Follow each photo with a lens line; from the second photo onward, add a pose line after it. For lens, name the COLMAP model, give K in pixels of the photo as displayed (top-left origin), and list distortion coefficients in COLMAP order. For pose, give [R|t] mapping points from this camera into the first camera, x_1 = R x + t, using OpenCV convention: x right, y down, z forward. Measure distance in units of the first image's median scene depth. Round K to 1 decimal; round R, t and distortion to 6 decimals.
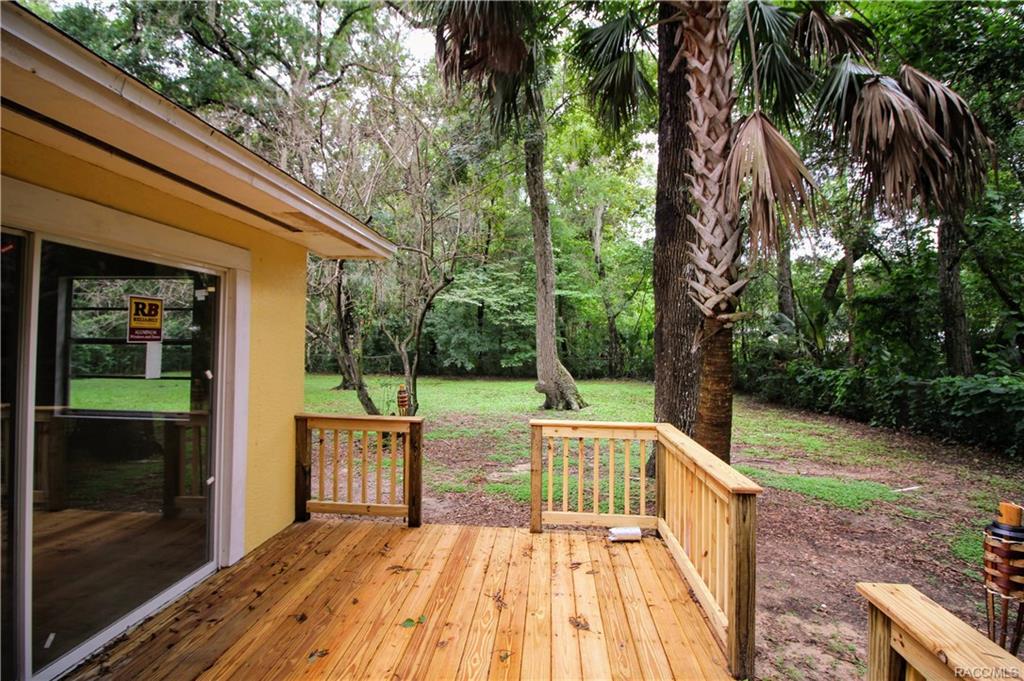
lens RADIAL K [[471.9, 0, 512.7], [0, 471.9, 332.0], [0, 0, 1]] dist [-0.017385, -0.000248]
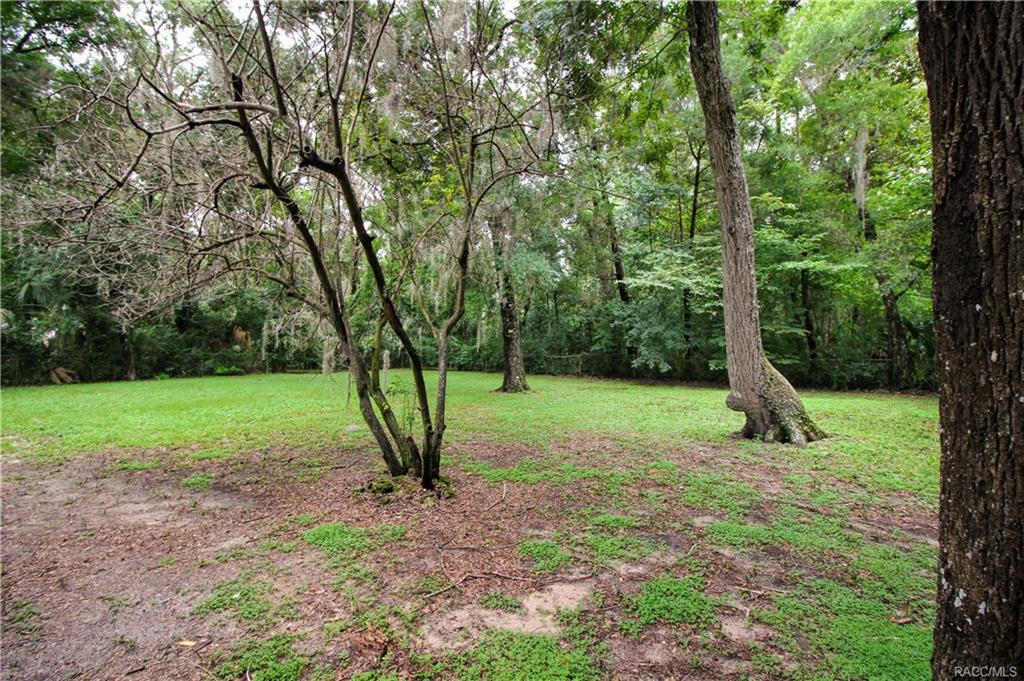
lens RADIAL K [[471.9, 0, 512.7], [0, 471.9, 332.0], [0, 0, 1]] dist [-0.017385, -0.000248]
pose [[0.878955, -0.018506, -0.476545, 0.064114], [0.016852, 0.999828, -0.007744, 0.014984], [0.476606, -0.001224, 0.879116, 0.196787]]
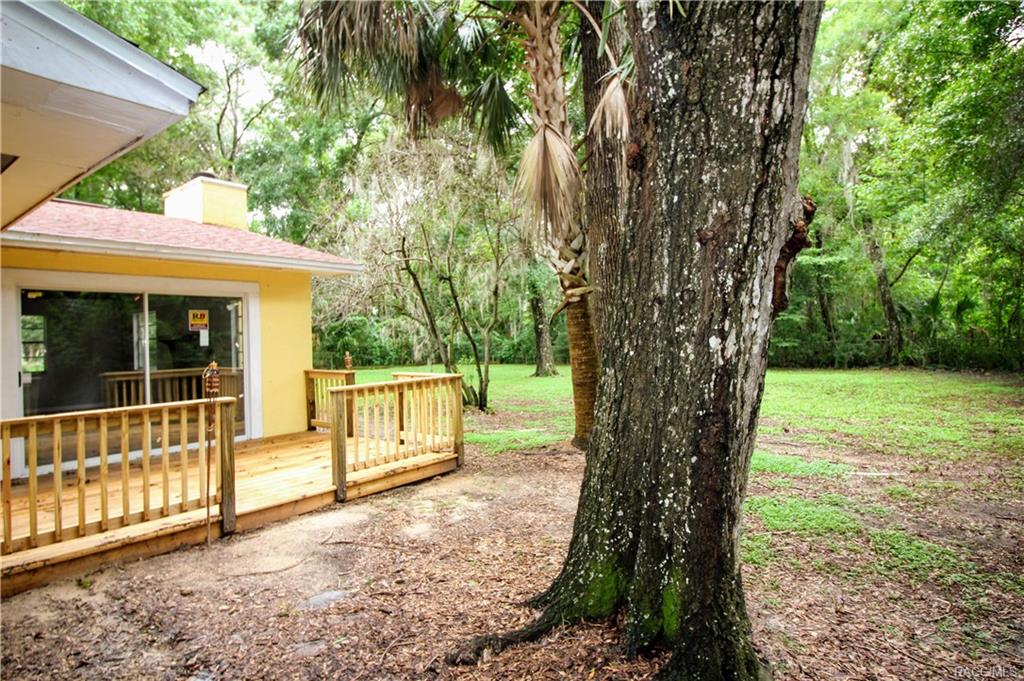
lens RADIAL K [[551.7, 0, 511.8], [0, 551.7, 339.4], [0, 0, 1]] dist [-0.025190, -0.000206]
pose [[0.827692, -0.033292, -0.560194, 0.246241], [0.051464, 0.998535, 0.016696, 0.012280], [0.558818, -0.042649, 0.828193, -0.049092]]
